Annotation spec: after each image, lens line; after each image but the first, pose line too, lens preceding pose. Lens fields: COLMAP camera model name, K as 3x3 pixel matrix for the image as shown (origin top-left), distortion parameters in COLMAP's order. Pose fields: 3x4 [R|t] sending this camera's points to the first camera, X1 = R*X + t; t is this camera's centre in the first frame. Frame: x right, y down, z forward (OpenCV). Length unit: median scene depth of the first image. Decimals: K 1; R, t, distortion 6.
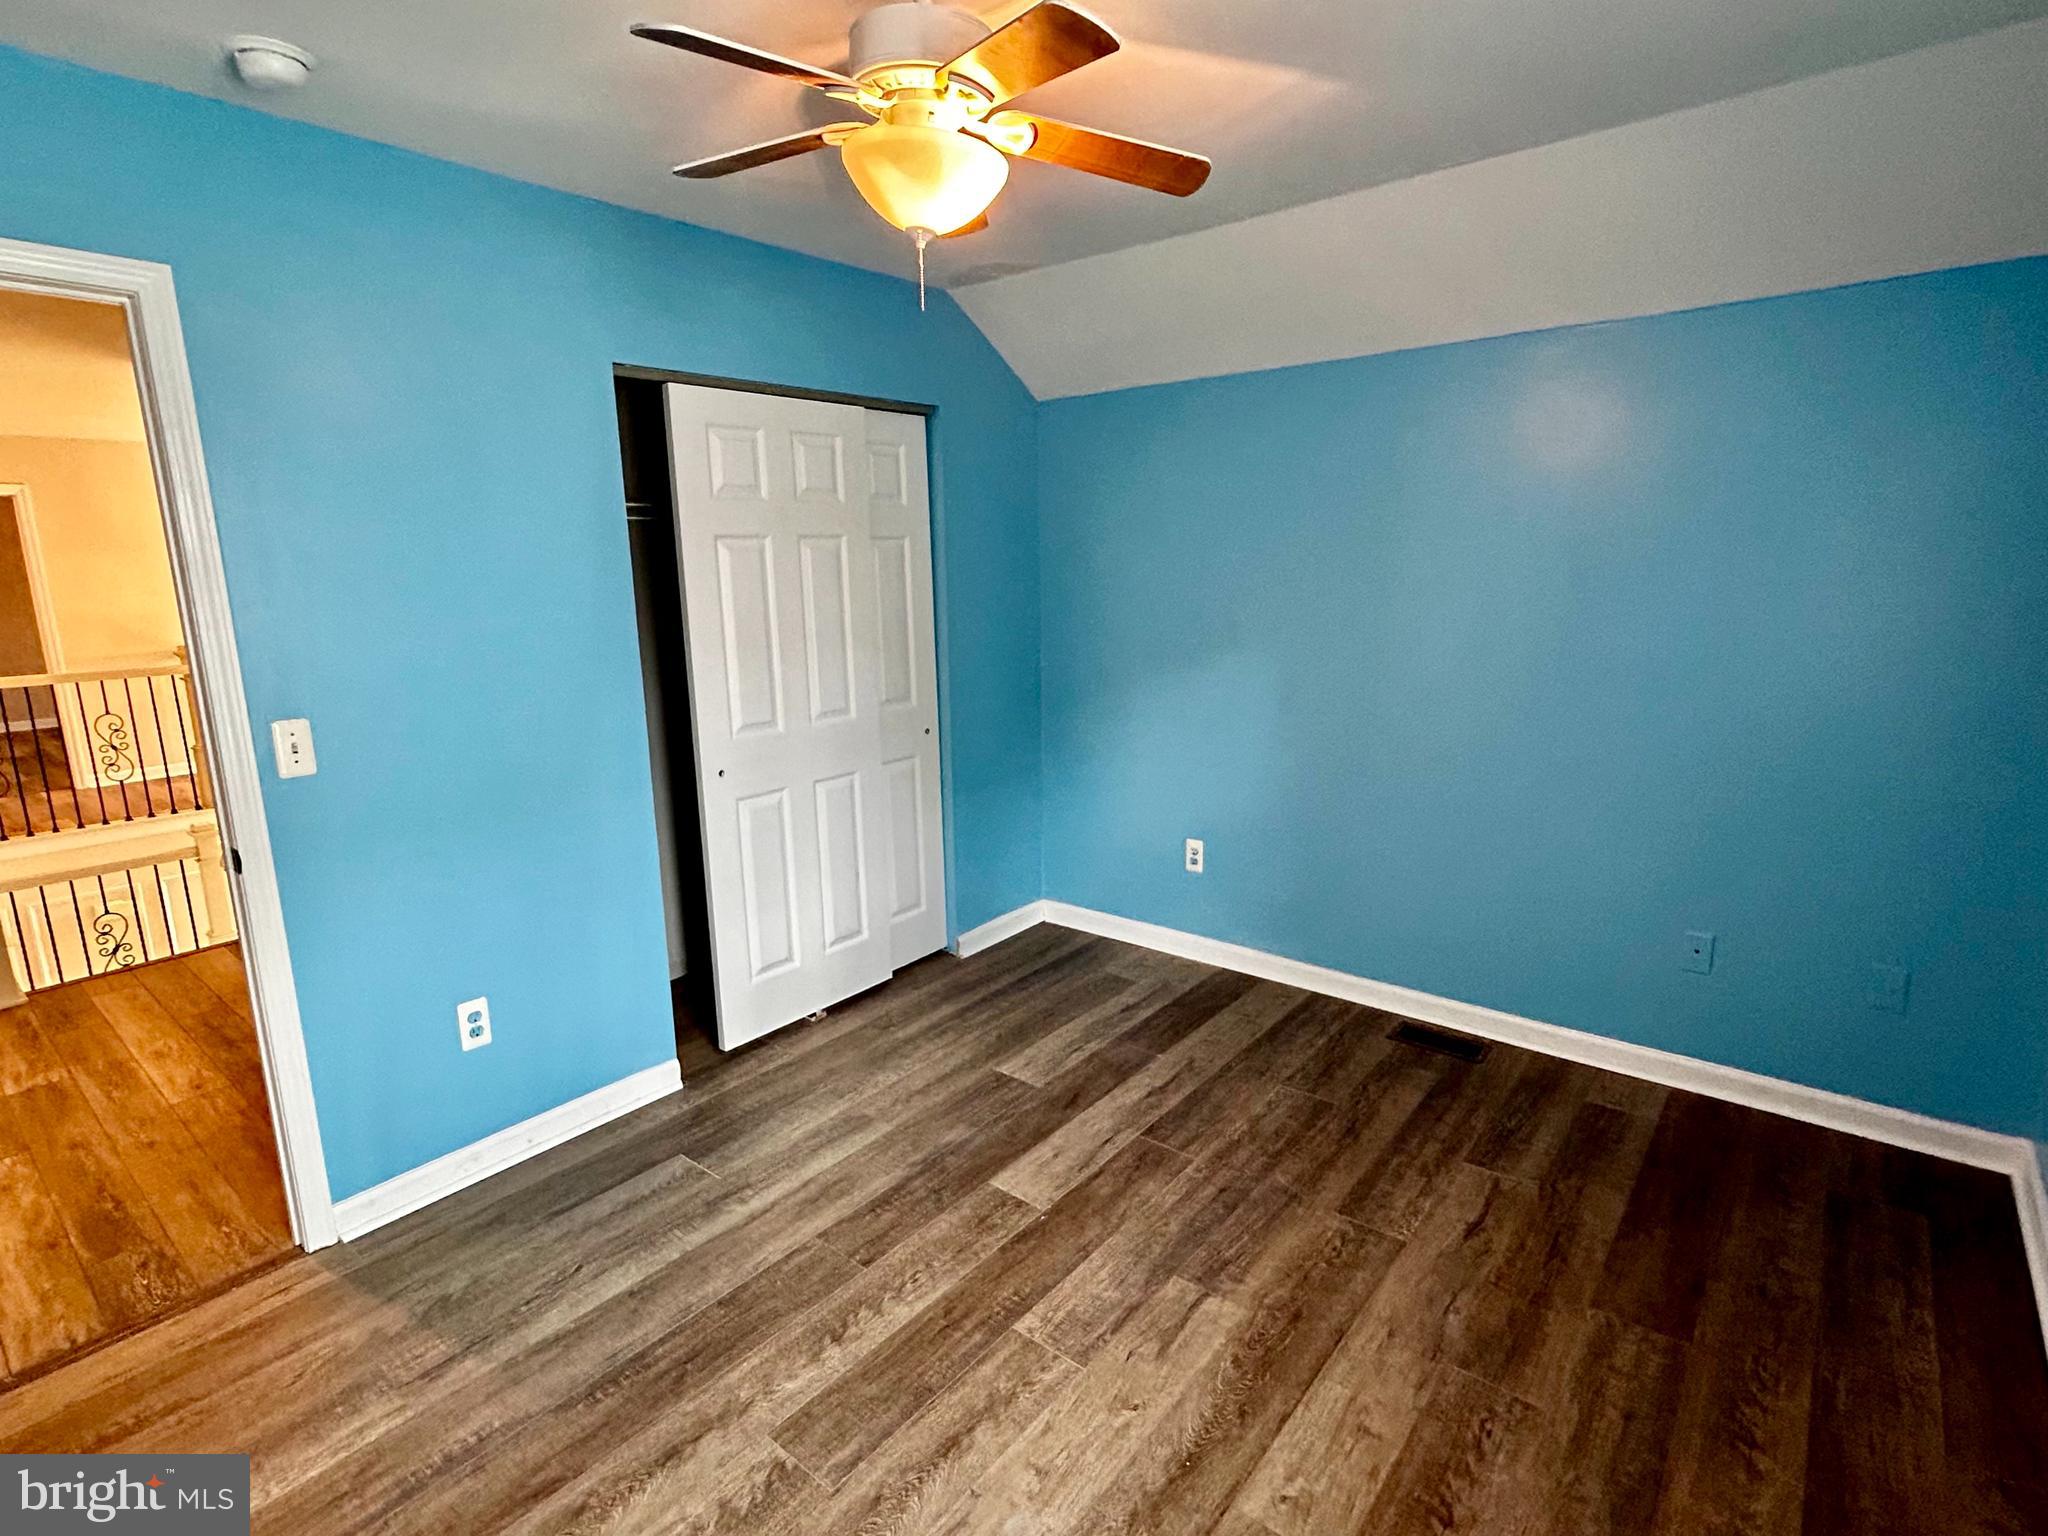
lens RADIAL K [[1024.6, 0, 1024.0], [0, 1024.6, 768.0], [0, 0, 1]] dist [0.026096, -0.000228]
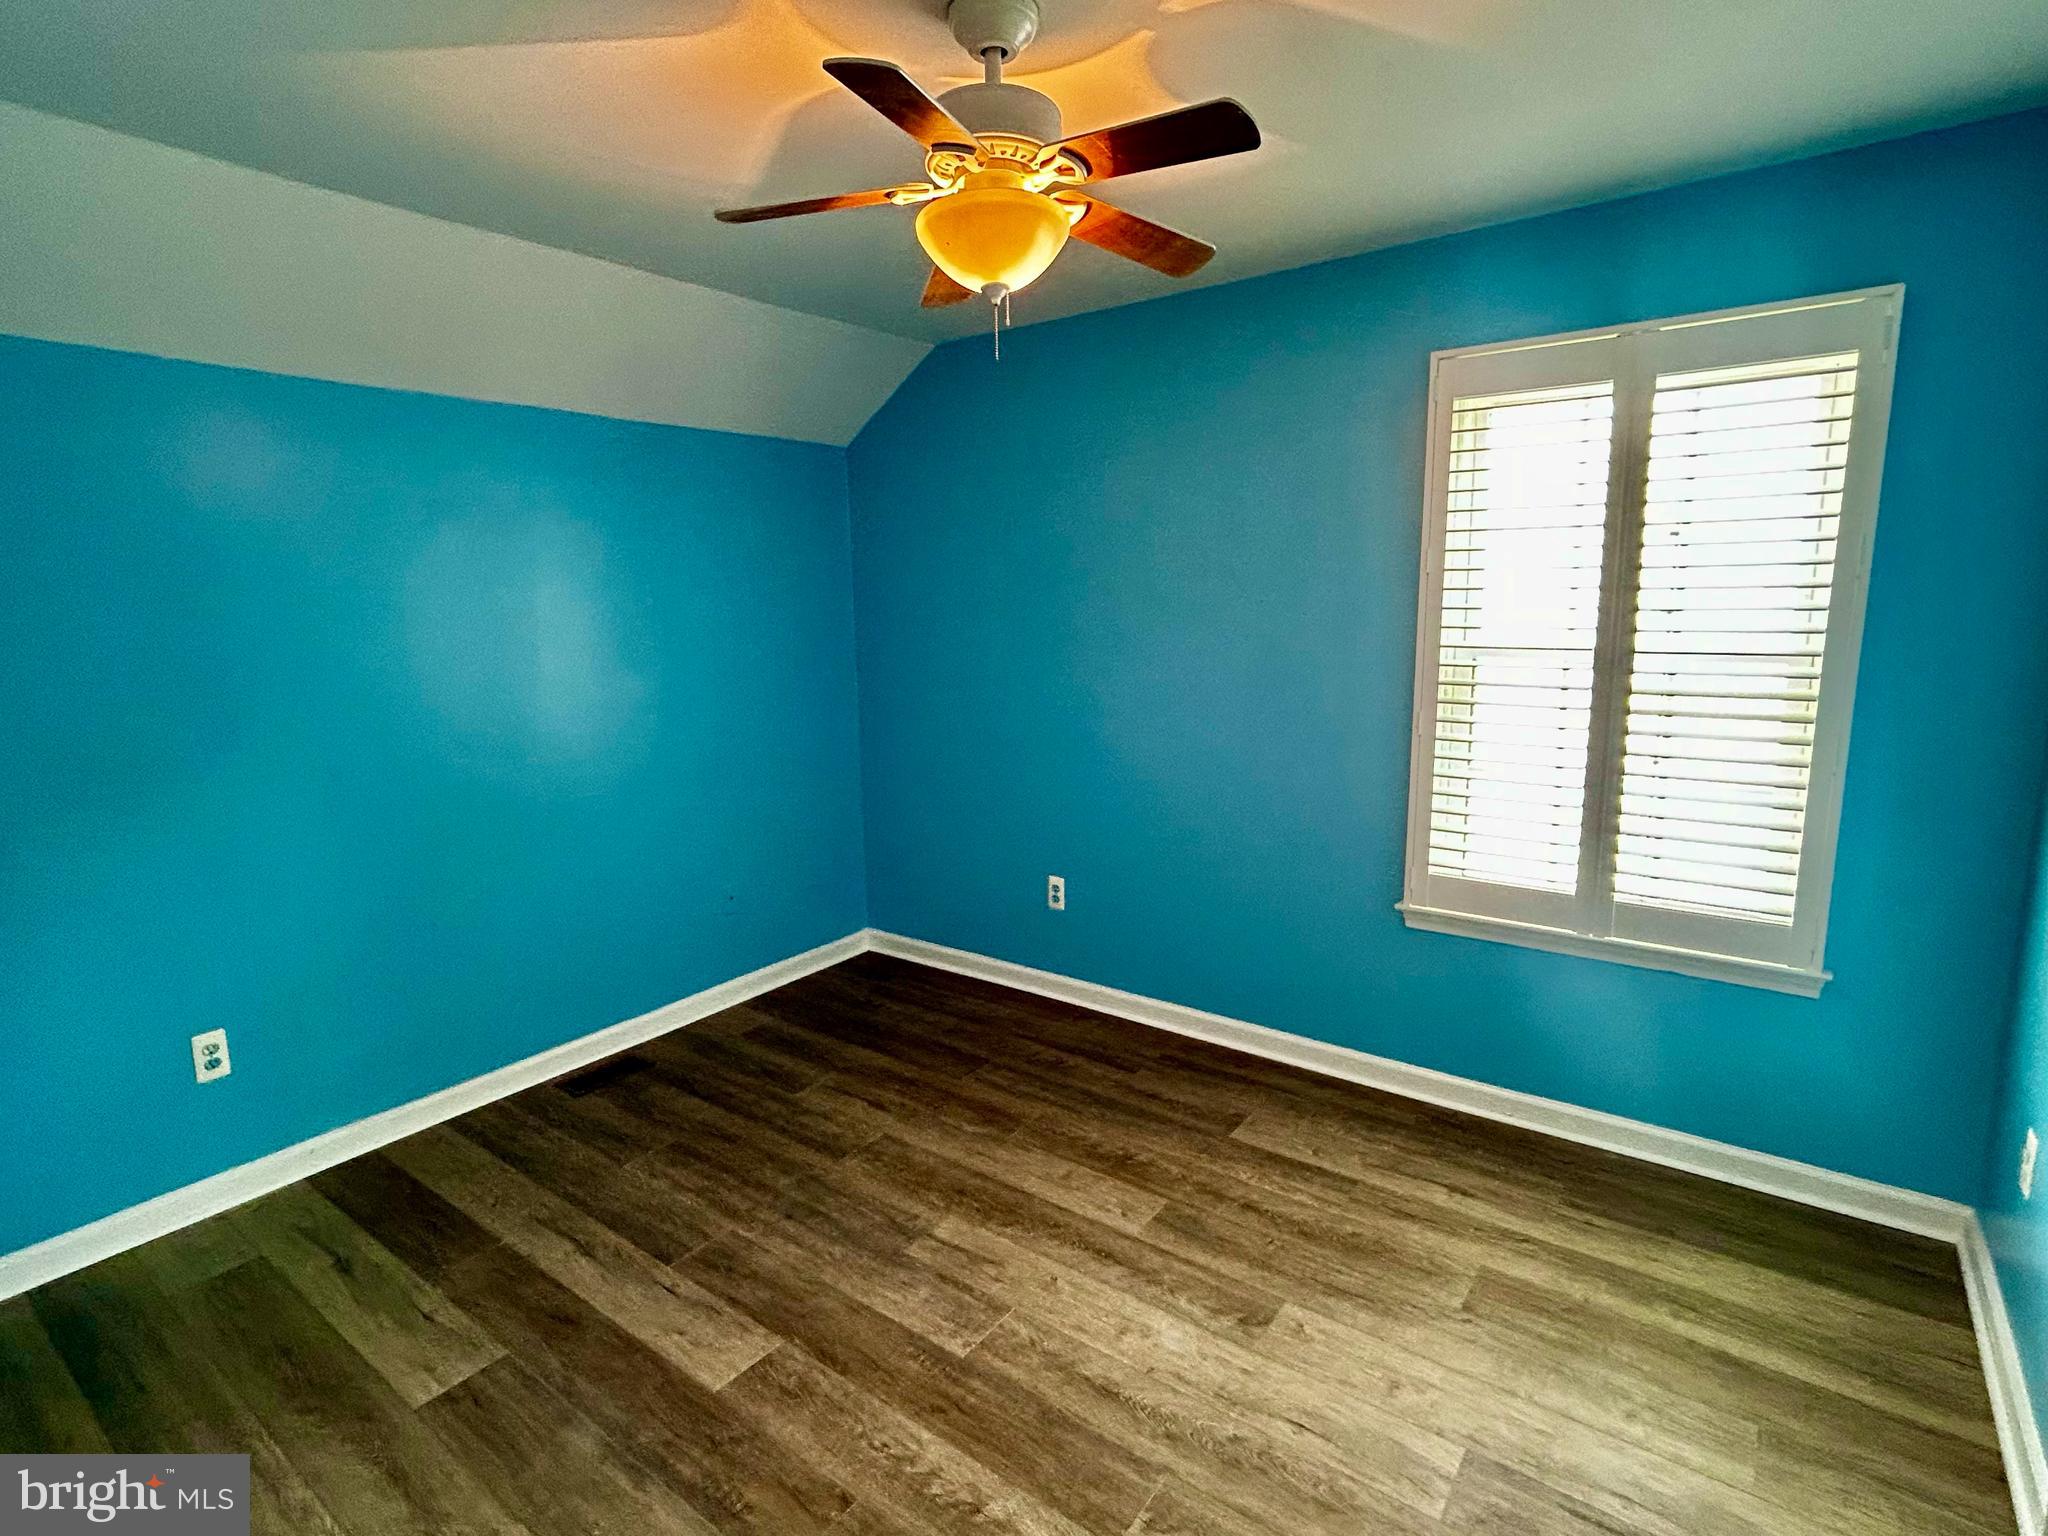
lens RADIAL K [[1024.6, 0, 1024.0], [0, 1024.6, 768.0], [0, 0, 1]] dist [0.026096, -0.000228]
pose [[-0.036904, -0.146689, 0.988494, -0.771143], [0.227018, 0.962075, 0.151244, -0.119296], [-0.973191, 0.229987, -0.002203, 0.687636]]
